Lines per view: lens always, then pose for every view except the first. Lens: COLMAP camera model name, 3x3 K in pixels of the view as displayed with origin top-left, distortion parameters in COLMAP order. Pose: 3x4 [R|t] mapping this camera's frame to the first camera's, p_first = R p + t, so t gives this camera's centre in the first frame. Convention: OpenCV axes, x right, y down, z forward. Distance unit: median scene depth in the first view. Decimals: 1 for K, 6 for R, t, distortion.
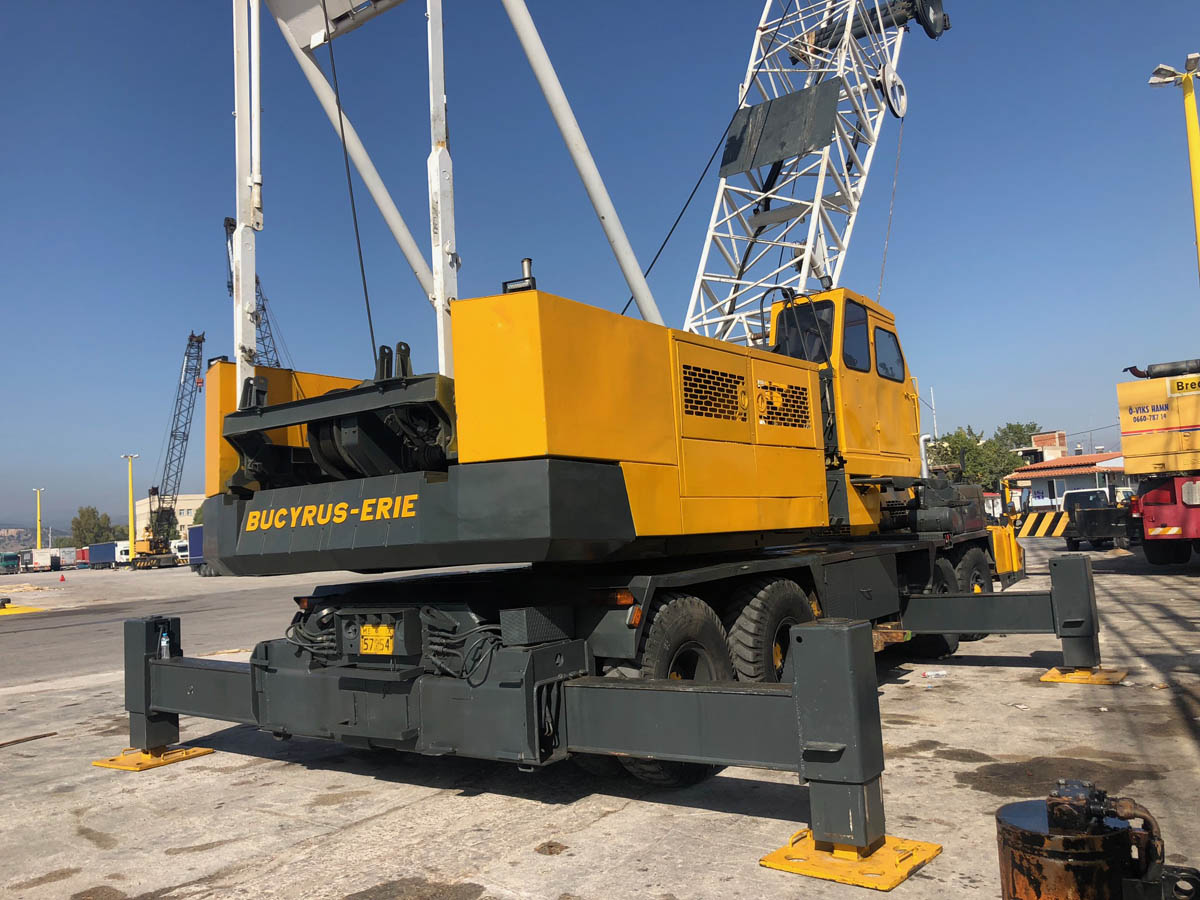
lens RADIAL K [[995.9, 0, 596.7], [0, 995.9, 445.9], [0, 0, 1]] dist [0.032436, -0.032610]
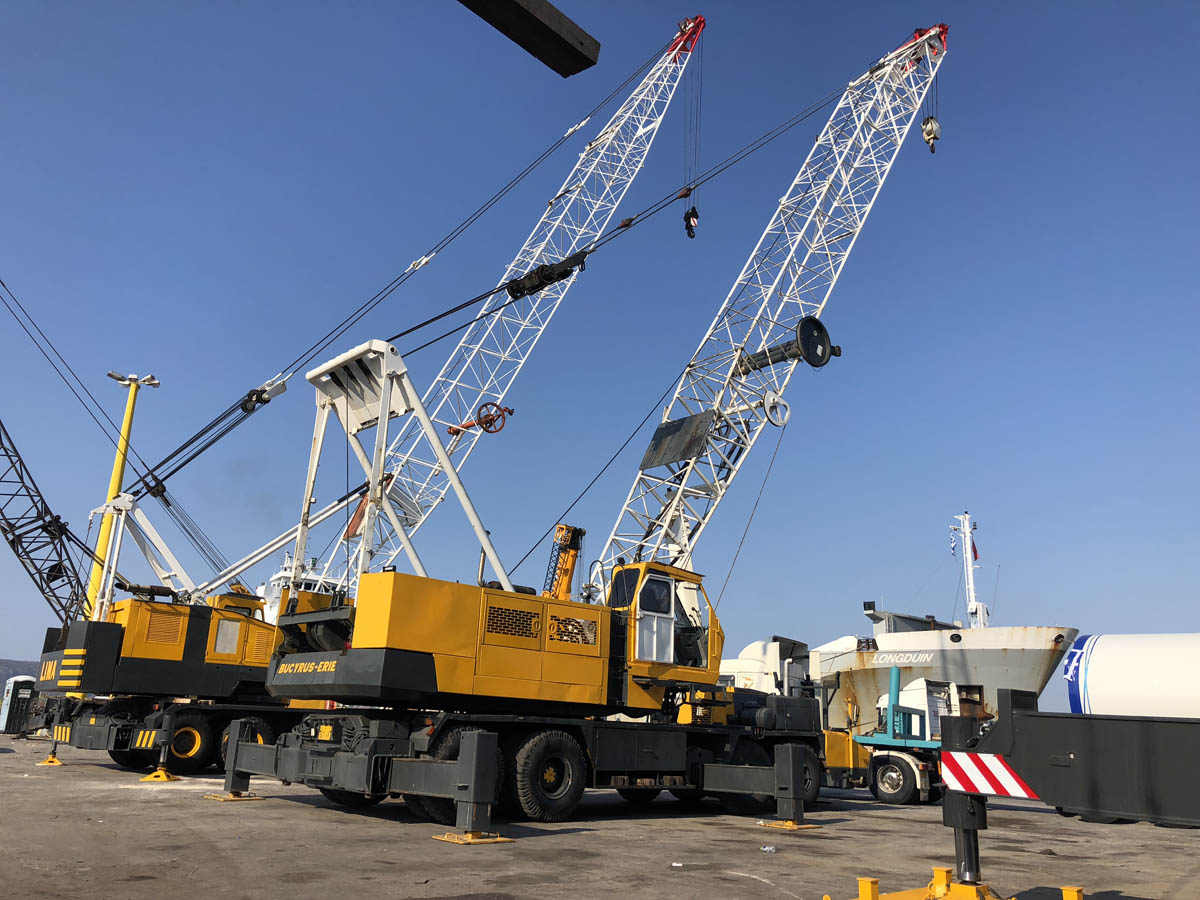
lens RADIAL K [[995.9, 0, 601.8], [0, 995.9, 450.9], [0, 0, 1]] dist [0.032436, -0.032610]
pose [[0.976143, 0.044236, -0.212577, 0.761645], [-0.082547, 0.981123, -0.174884, -0.062369], [0.200827, 0.188259, 0.961367, -0.990536]]
